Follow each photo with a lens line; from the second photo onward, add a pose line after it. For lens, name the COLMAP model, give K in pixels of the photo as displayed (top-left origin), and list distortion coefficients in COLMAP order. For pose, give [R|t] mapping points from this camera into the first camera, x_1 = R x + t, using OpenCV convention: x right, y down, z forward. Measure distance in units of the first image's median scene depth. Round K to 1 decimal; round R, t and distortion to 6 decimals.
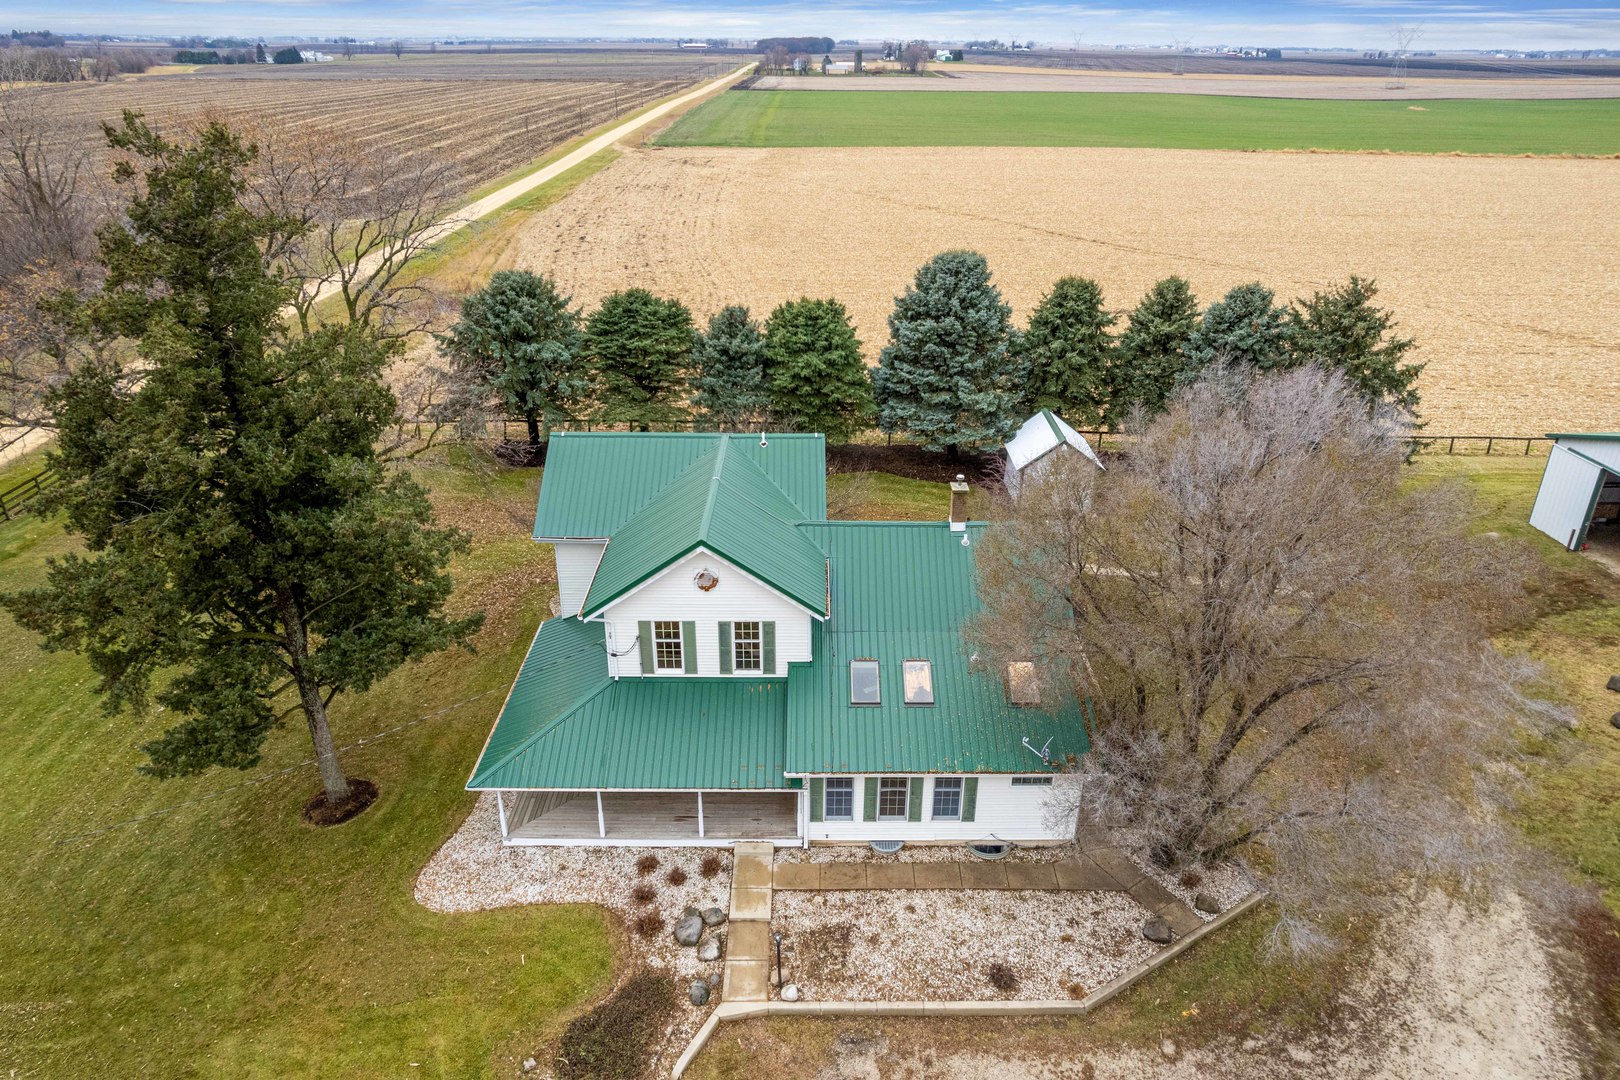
lens RADIAL K [[1064.6, 0, 816.1], [0, 1064.6, 538.7], [0, 0, 1]] dist [-0.071751, 0.055210]
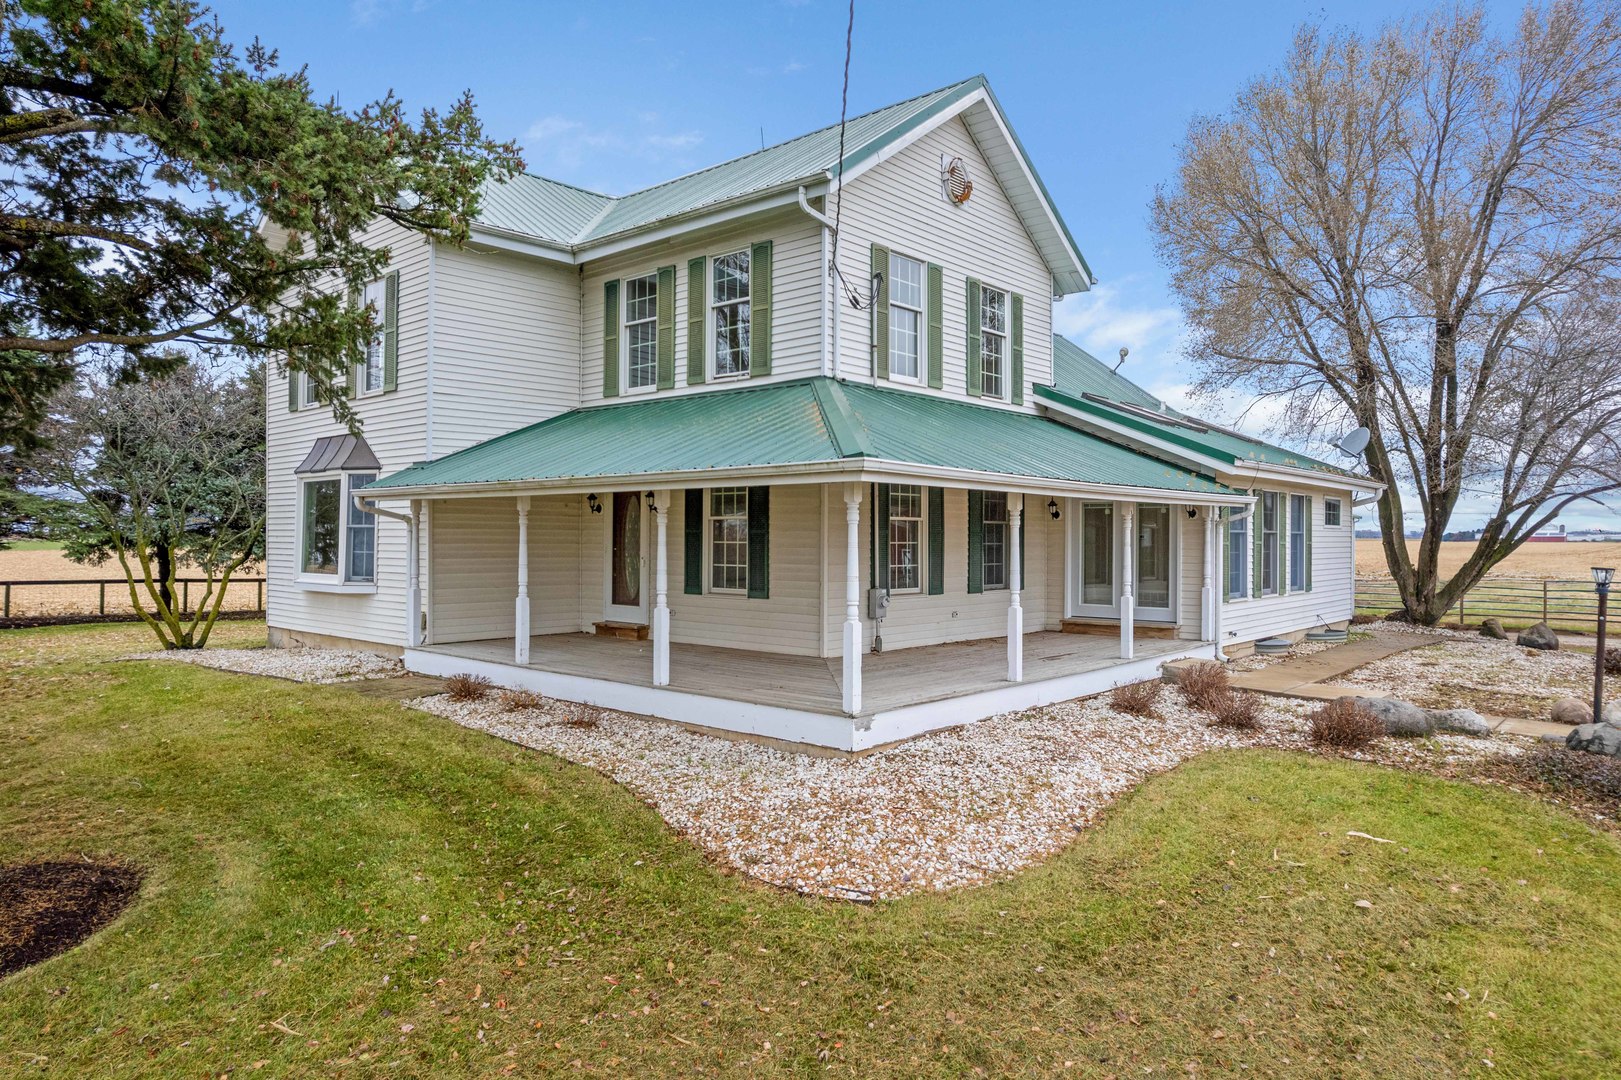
lens RADIAL K [[1065.2, 0, 816.6], [0, 1065.2, 538.7], [0, 0, 1]] dist [-0.071751, 0.055210]
pose [[0.663771, -0.005296, 0.747917, -0.554182], [0.316790, 0.907839, -0.274721, 0.328250], [-0.677533, 0.419285, 0.604276, 0.821572]]
